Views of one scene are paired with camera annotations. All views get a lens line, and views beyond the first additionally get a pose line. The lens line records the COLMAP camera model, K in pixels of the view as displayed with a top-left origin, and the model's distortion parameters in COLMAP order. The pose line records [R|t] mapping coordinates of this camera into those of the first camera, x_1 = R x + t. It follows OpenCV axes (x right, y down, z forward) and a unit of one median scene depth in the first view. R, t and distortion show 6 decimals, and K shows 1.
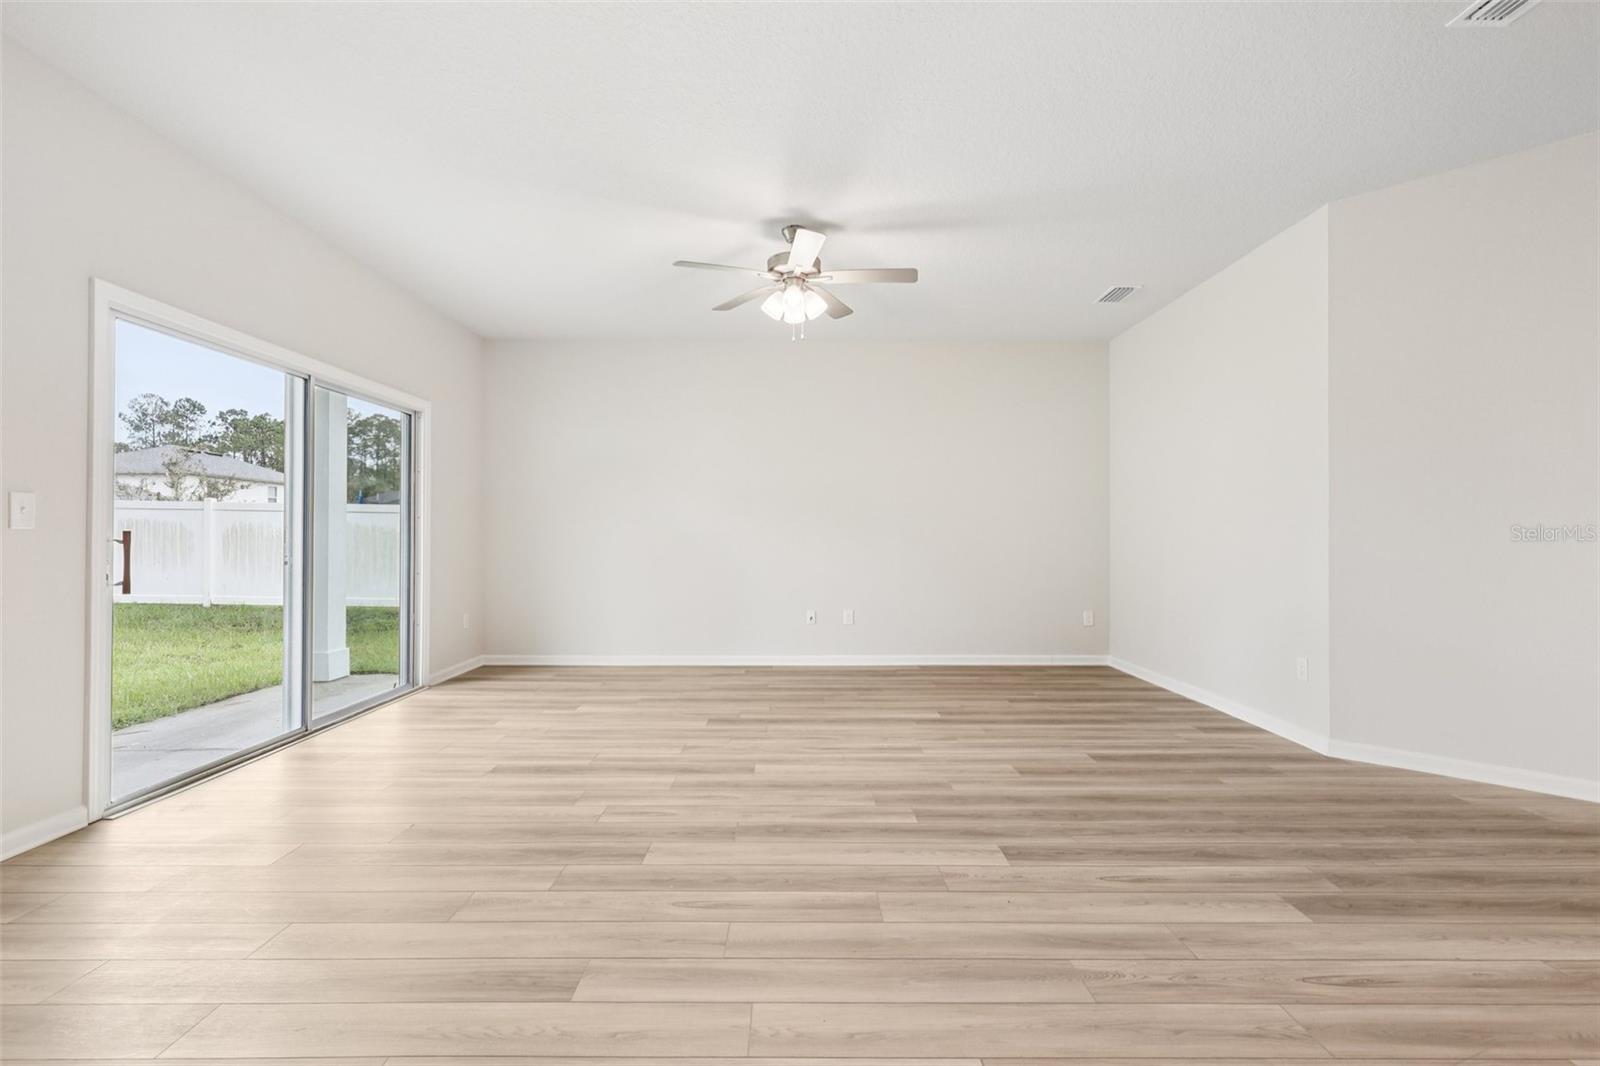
lens RADIAL K [[735.8, 0, 795.5], [0, 735.8, 532.0], [0, 0, 1]] dist [0.001058, 0.000375]
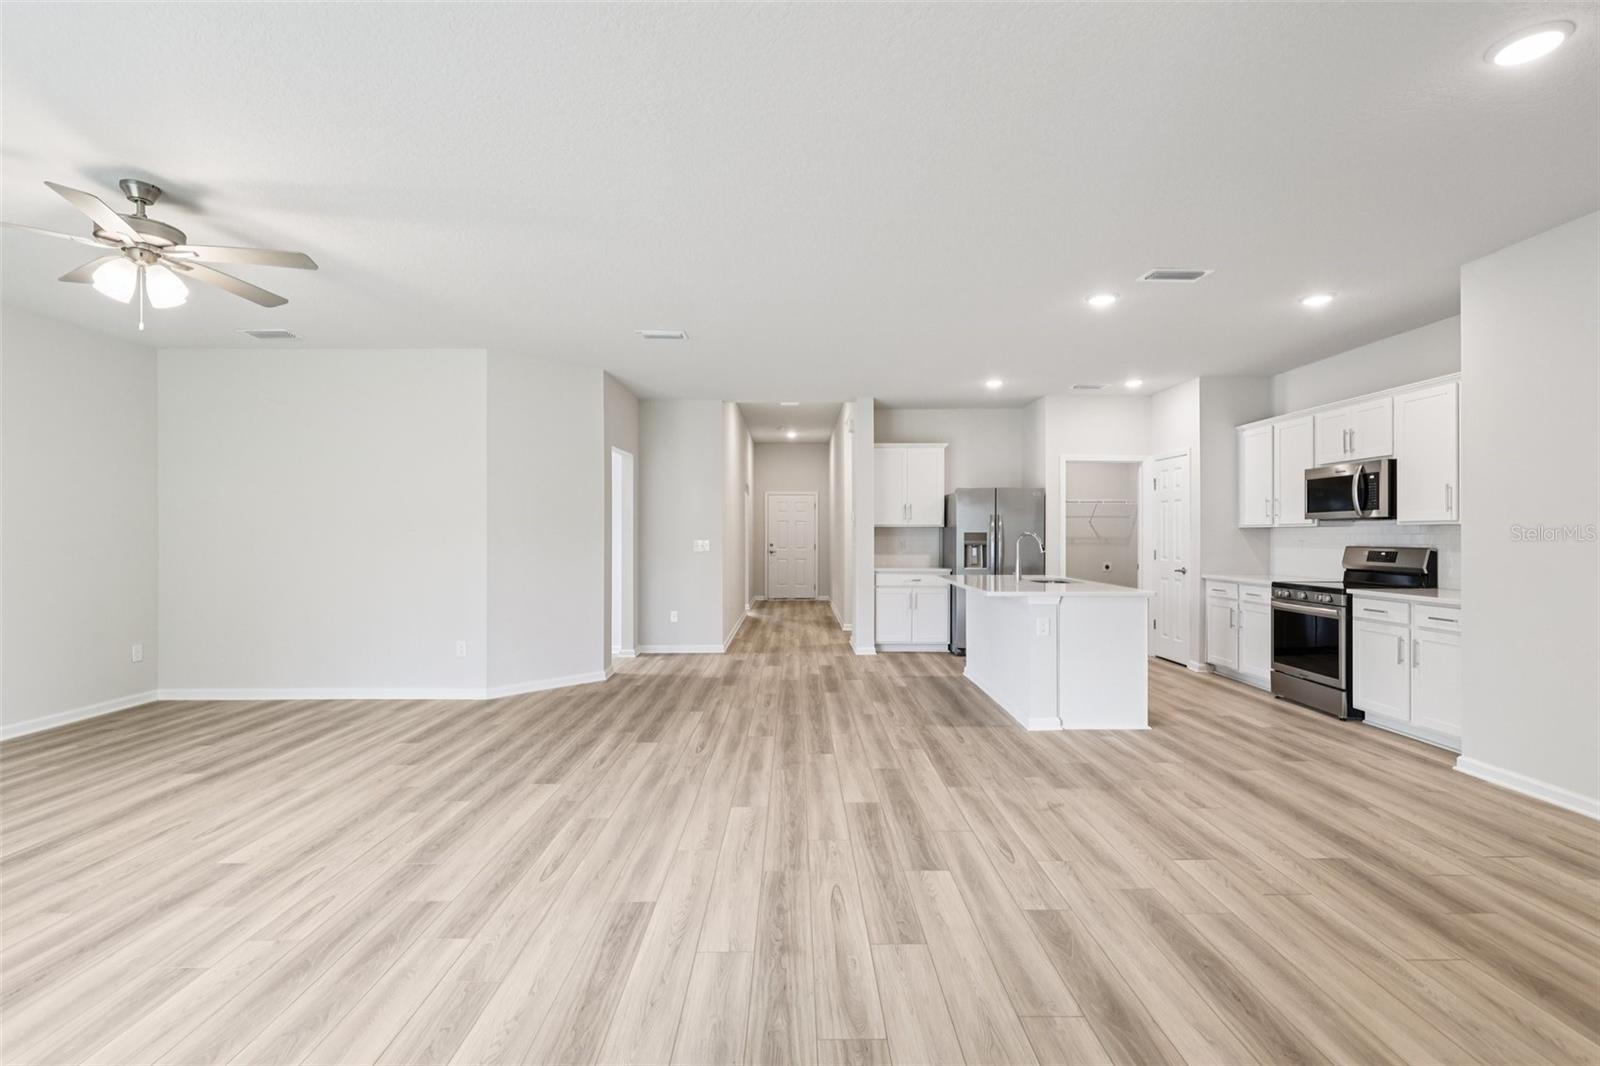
lens RADIAL K [[727.6, 0, 801.3], [0, 727.6, 536.0], [0, 0, 1]] dist [0.001385, -0.000275]
pose [[-0.005018, -0.002611, 0.999984, -1.041621], [-0.005513, 0.999981, 0.002583, -0.067243], [-0.999972, -0.005500, -0.005032, 0.416324]]
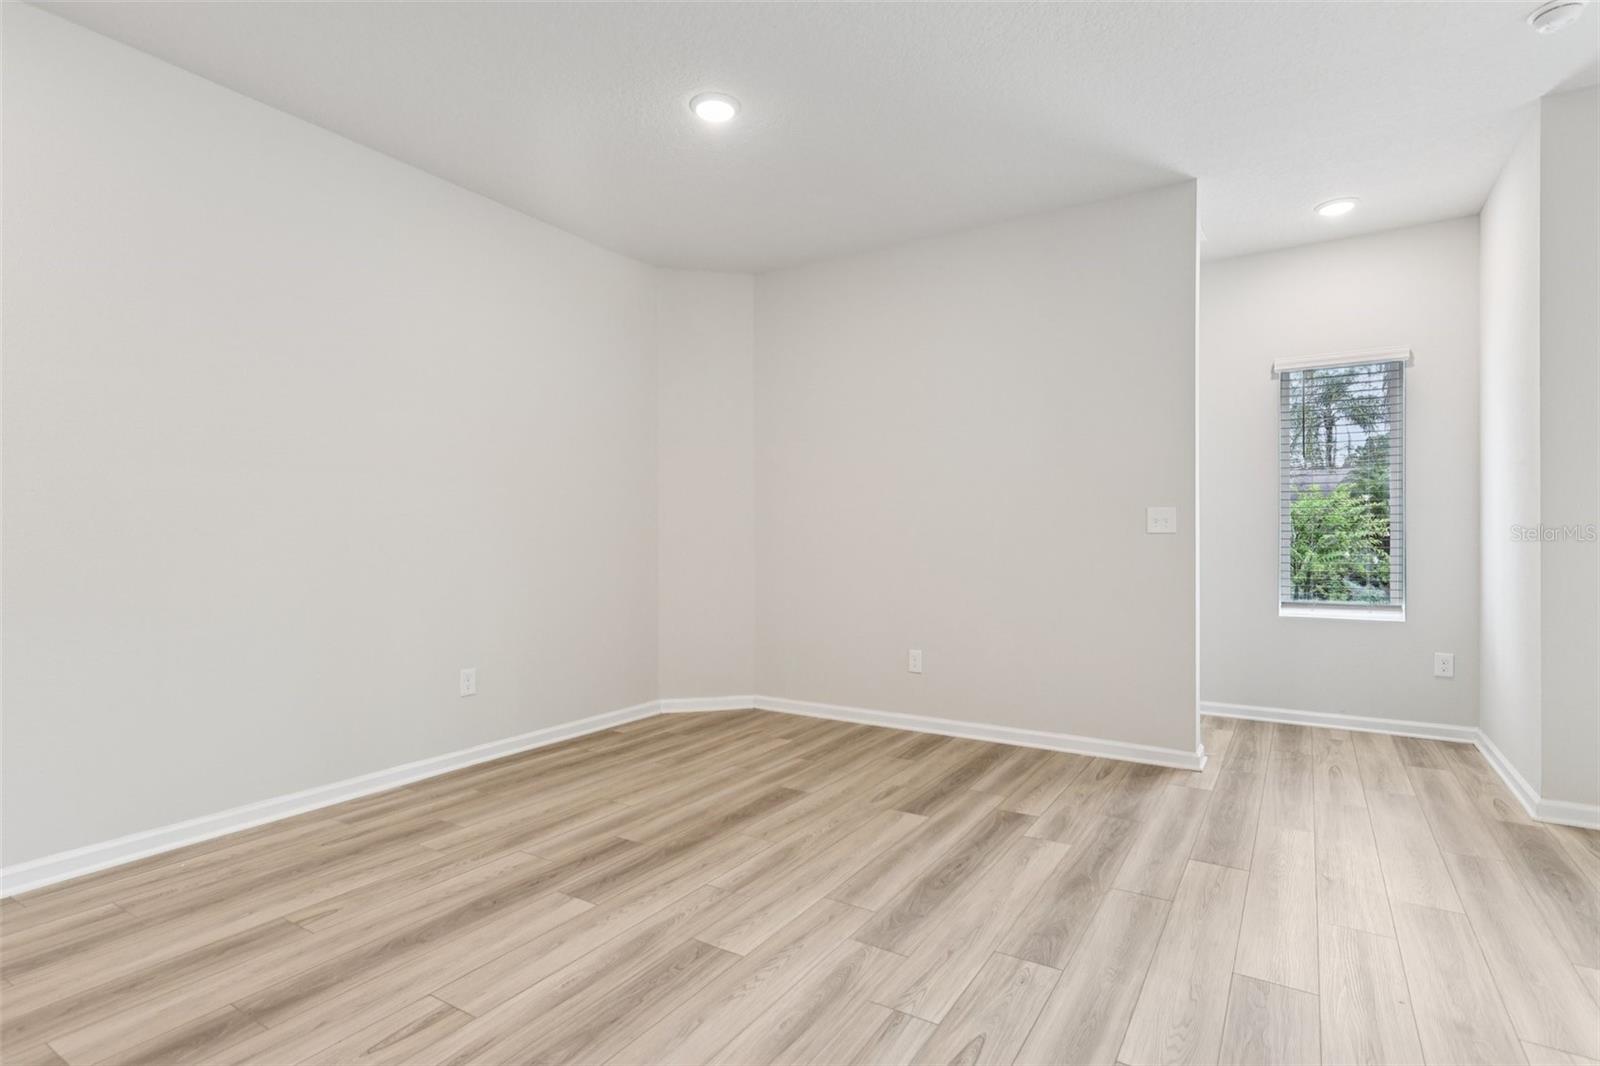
lens RADIAL K [[794.2, 0, 803.3], [0, 794.2, 535.9], [0, 0, 1]] dist [0.017614, -0.000912]
pose [[-0.536608, -0.000036, -0.843832, 0.501632], [0.005494, 0.999979, -0.003536, -0.001716], [0.843814, -0.006534, -0.536596, 0.336435]]
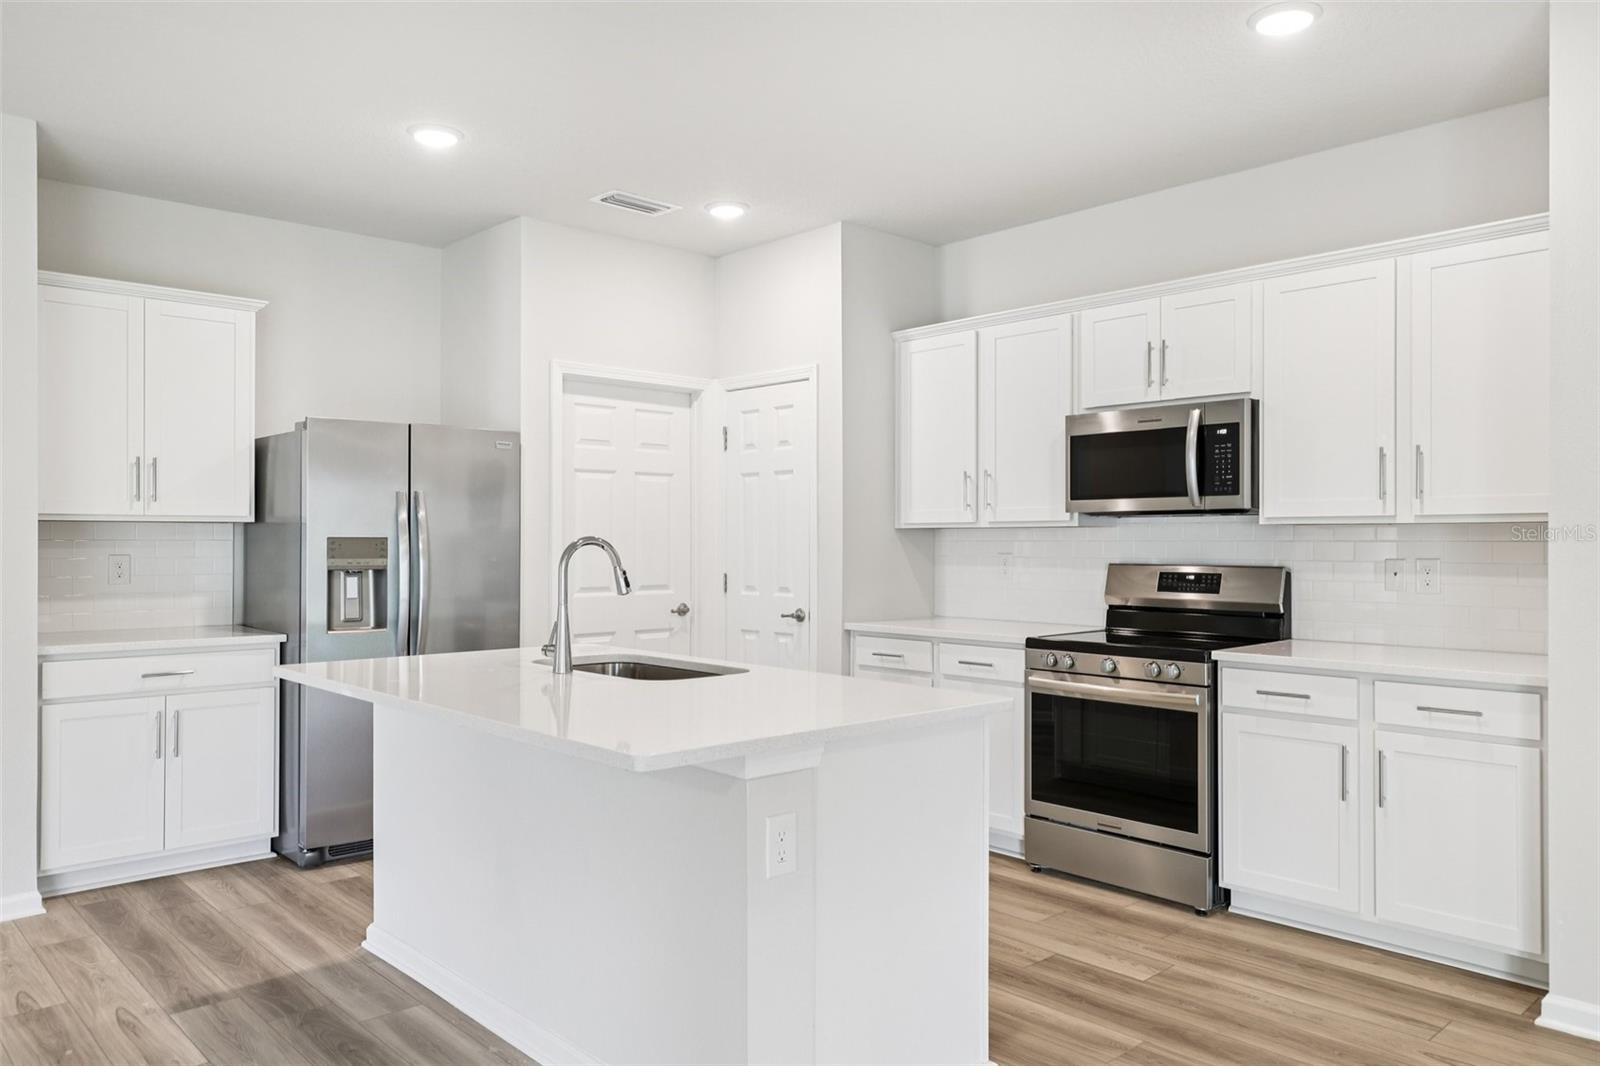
lens RADIAL K [[1132.8, 0, 799.7], [0, 1132.8, 535.6], [0, 0, 1]] dist [0.006590, 0.001332]
pose [[-0.678669, 0.001787, 0.734442, 0.003259], [-0.004575, 0.999967, -0.006660, -0.070397], [-0.734430, -0.007880, -0.678639, 0.387550]]
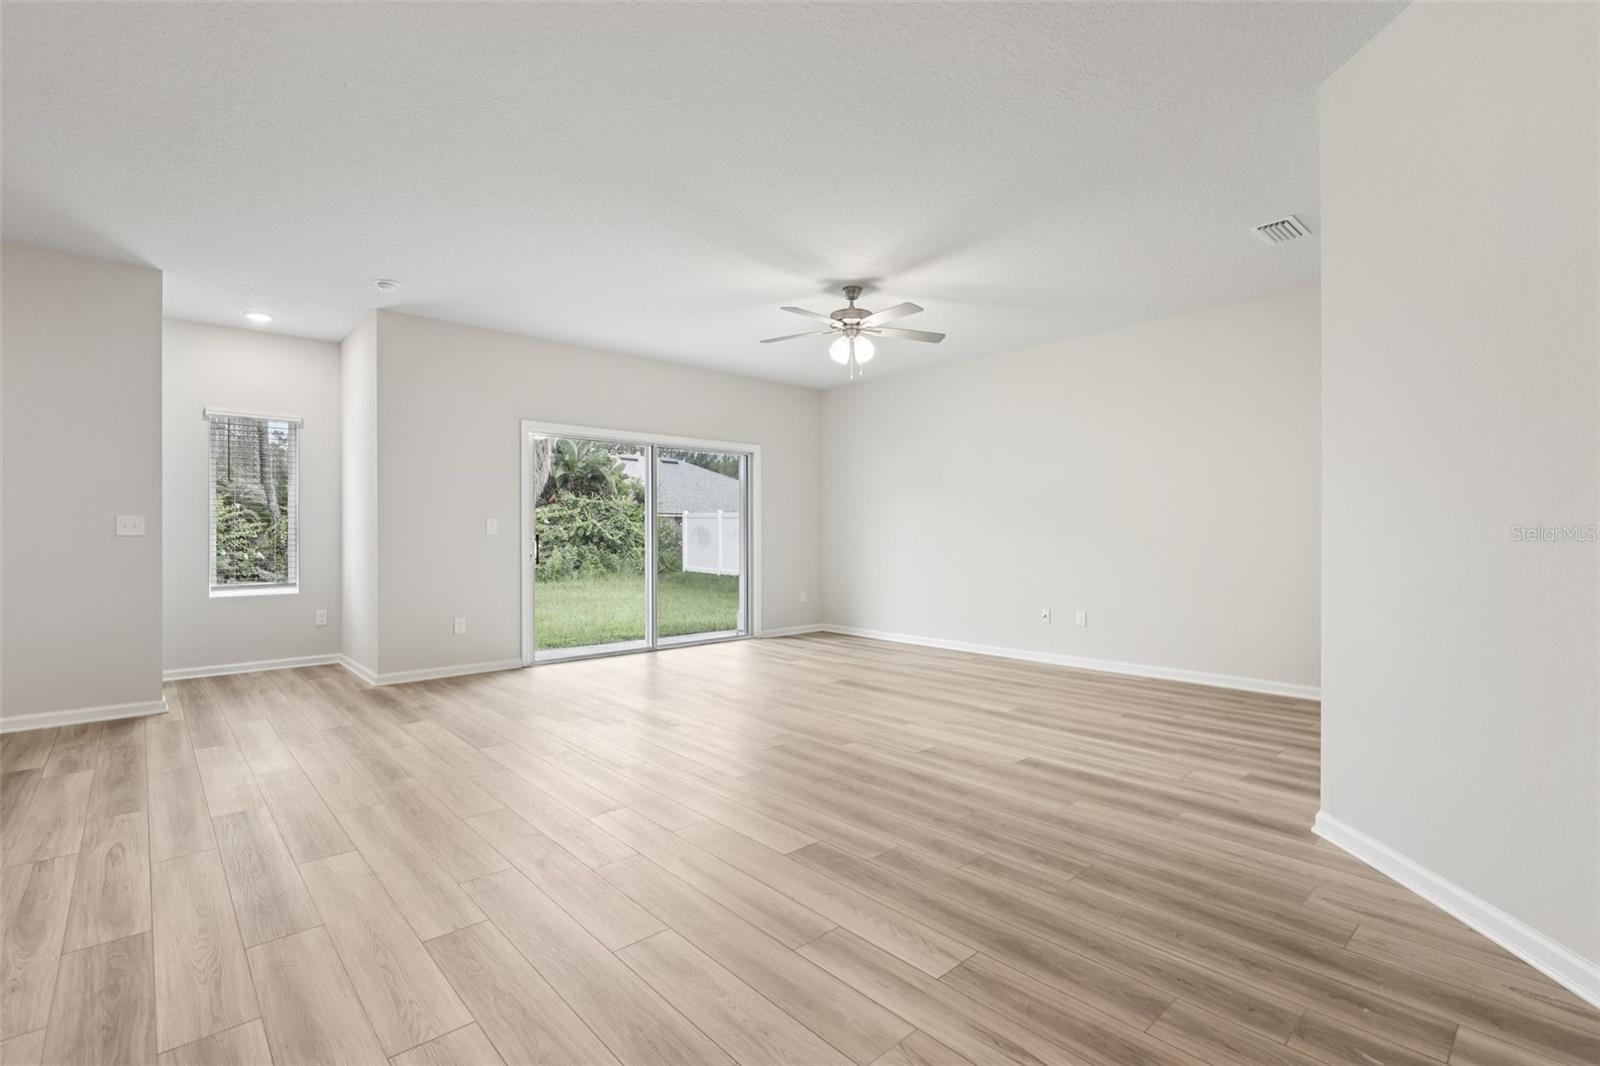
lens RADIAL K [[727.6, 0, 801.3], [0, 727.6, 536.0], [0, 0, 1]] dist [0.001385, -0.000275]
pose [[0.670109, -0.001605, -0.742261, 1.145885], [0.007593, 0.999960, 0.004692, -0.002939], [0.742224, -0.008780, 0.670095, 0.153618]]
